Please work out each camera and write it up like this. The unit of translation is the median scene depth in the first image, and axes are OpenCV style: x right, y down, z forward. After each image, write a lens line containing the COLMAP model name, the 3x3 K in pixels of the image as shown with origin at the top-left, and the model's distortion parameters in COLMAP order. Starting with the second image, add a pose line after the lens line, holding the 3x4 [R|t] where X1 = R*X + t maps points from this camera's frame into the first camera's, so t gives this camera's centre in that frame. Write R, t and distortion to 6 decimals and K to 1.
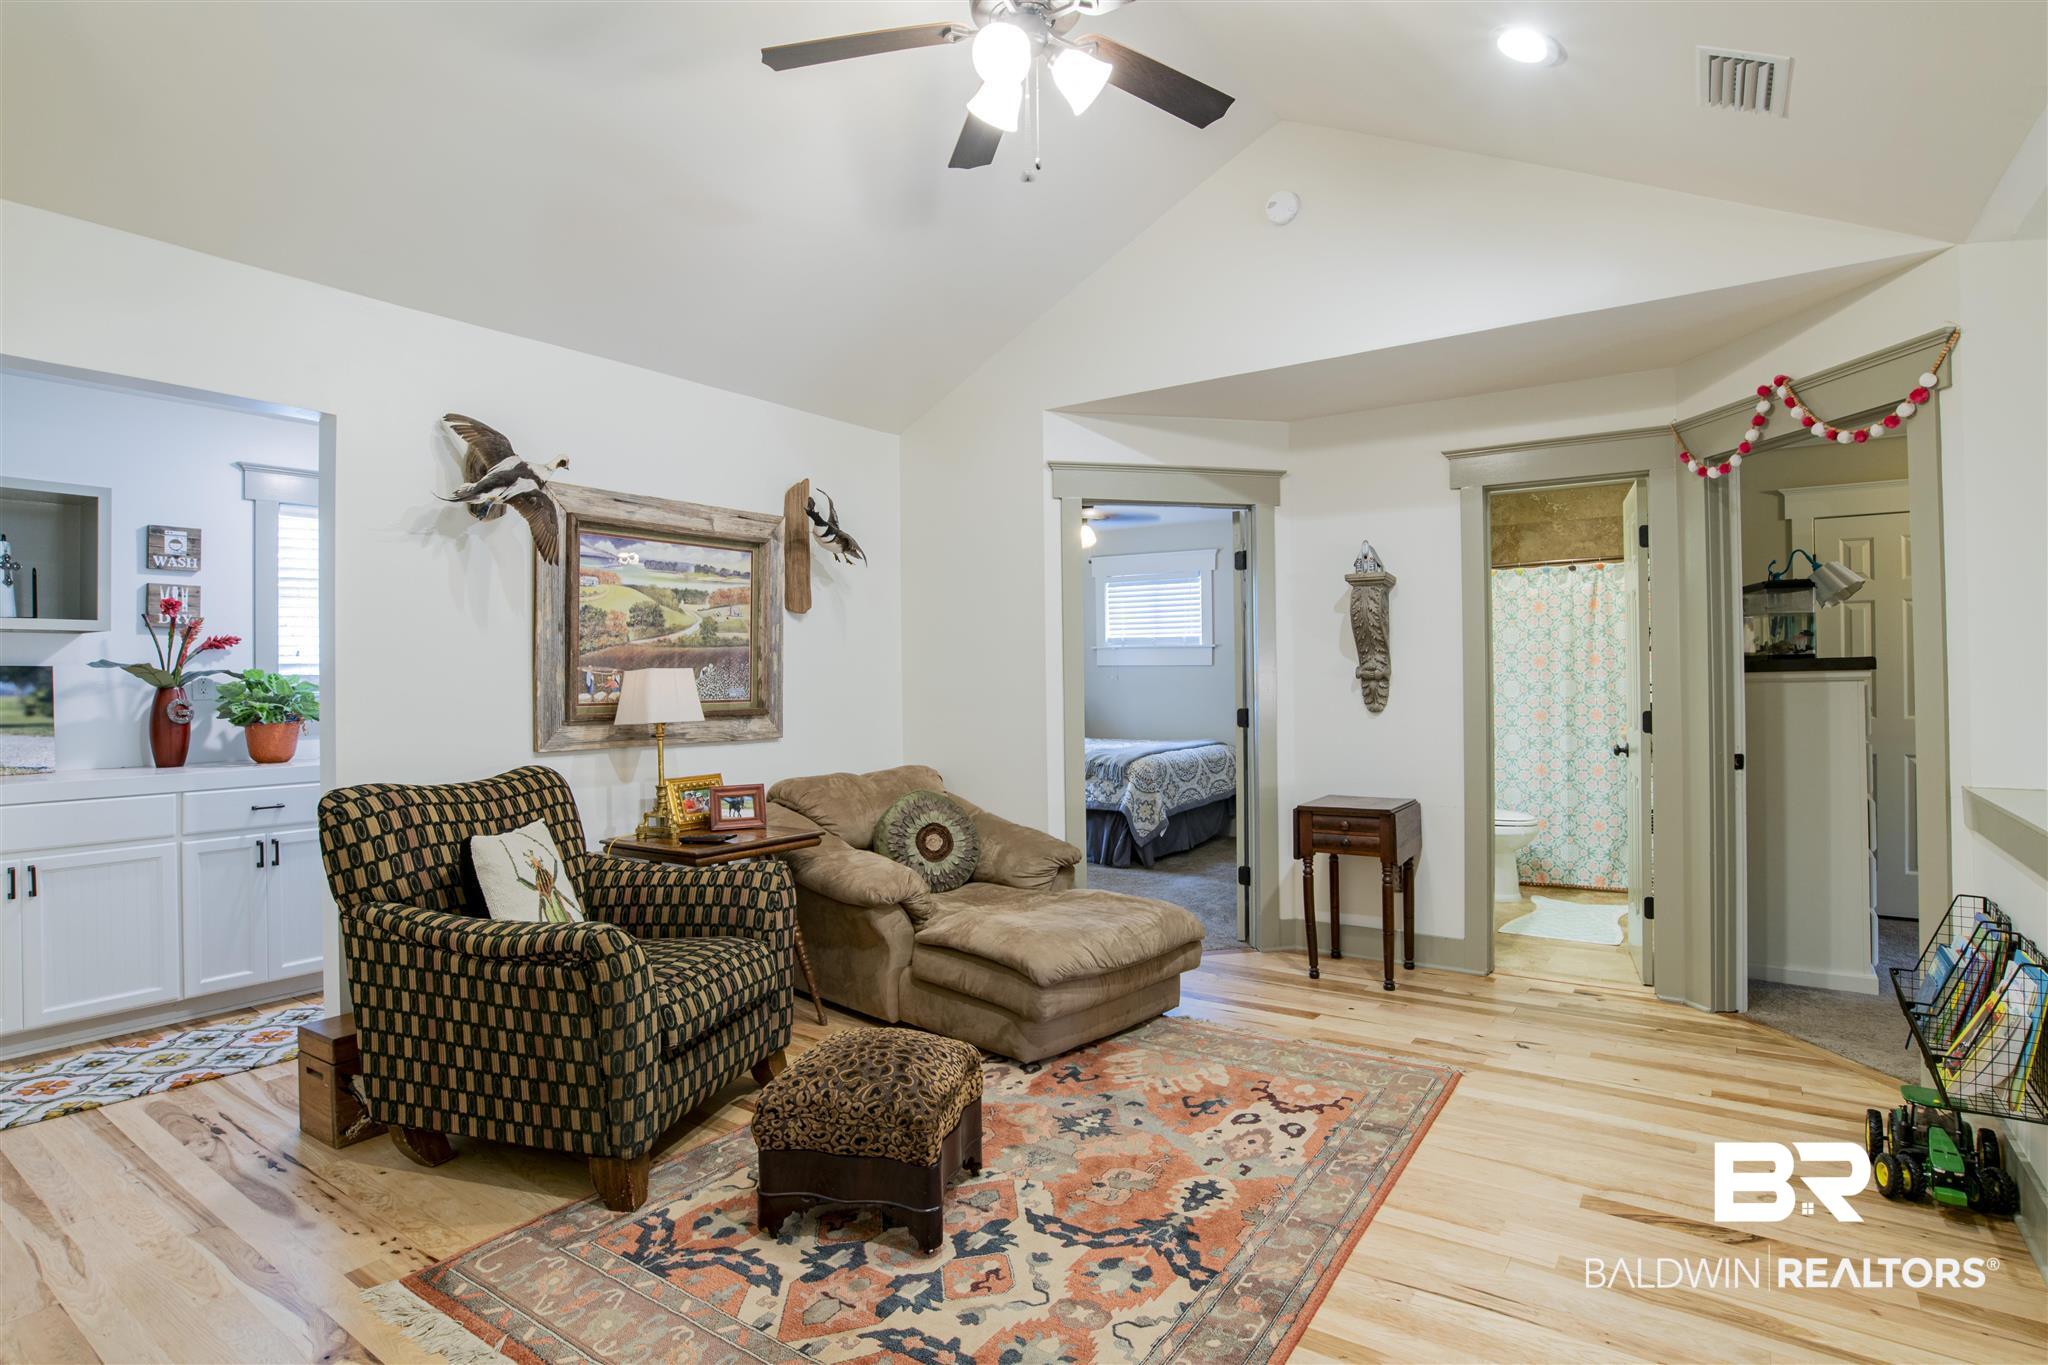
lens RADIAL K [[1042.3, 0, 1024.0], [0, 1042.3, 675.9], [0, 0, 1]] dist [-0.059120, 0.020492]
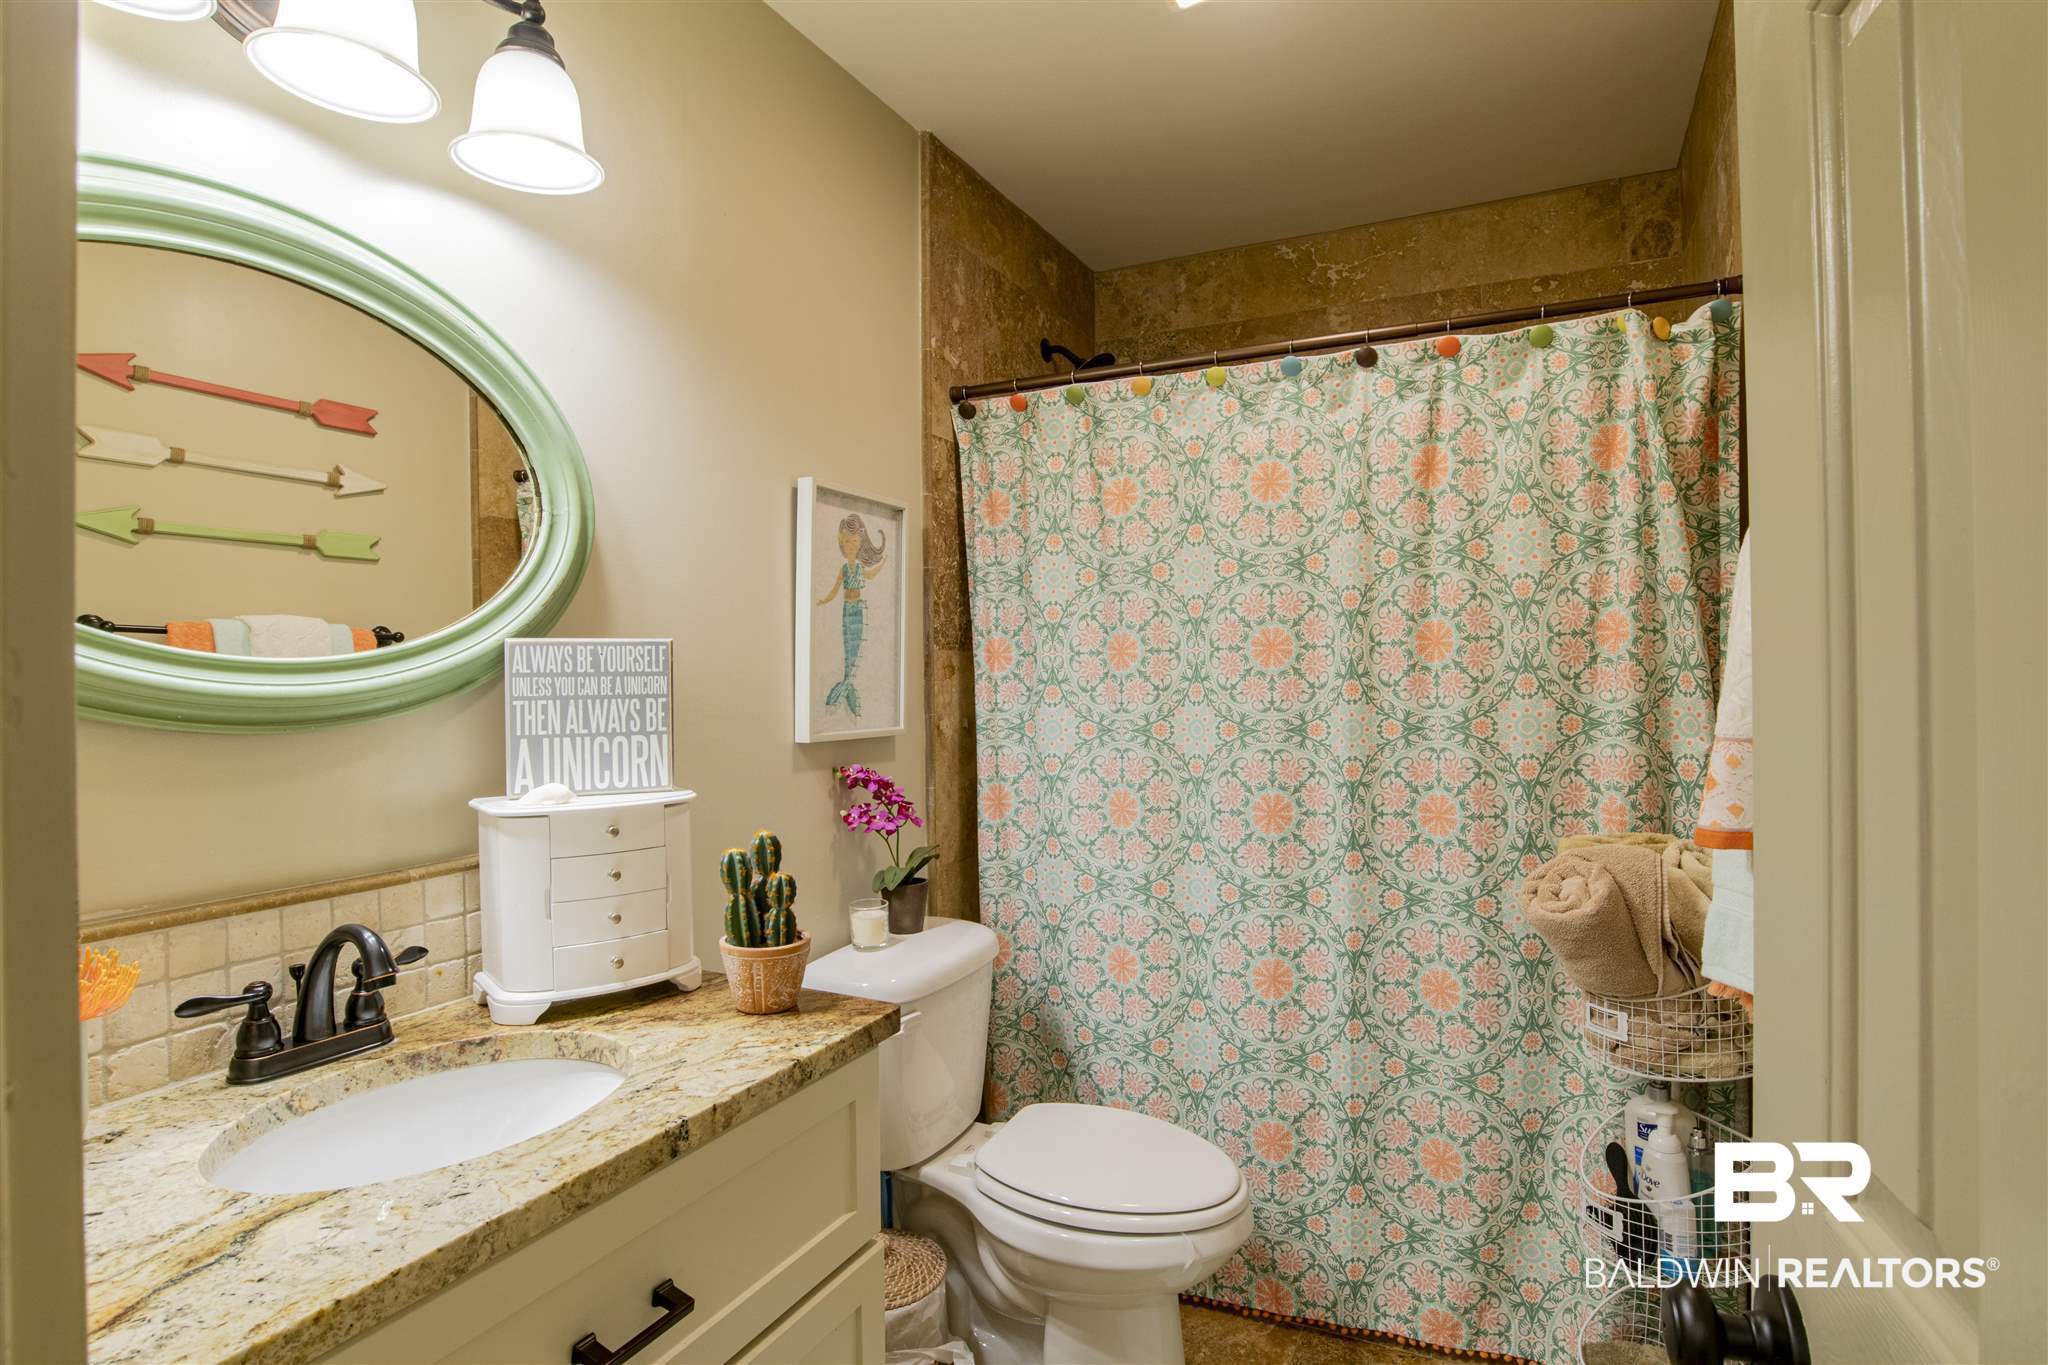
lens RADIAL K [[1042.3, 0, 1020.2], [0, 1042.3, 680.2], [0, 0, 1]] dist [-0.059120, 0.020492]
pose [[0.988893, 0.000704, 0.148629, 0.373500], [-0.001147, 0.999995, 0.002897, -0.004358], [-0.148627, -0.003035, 0.988889, 0.686079]]
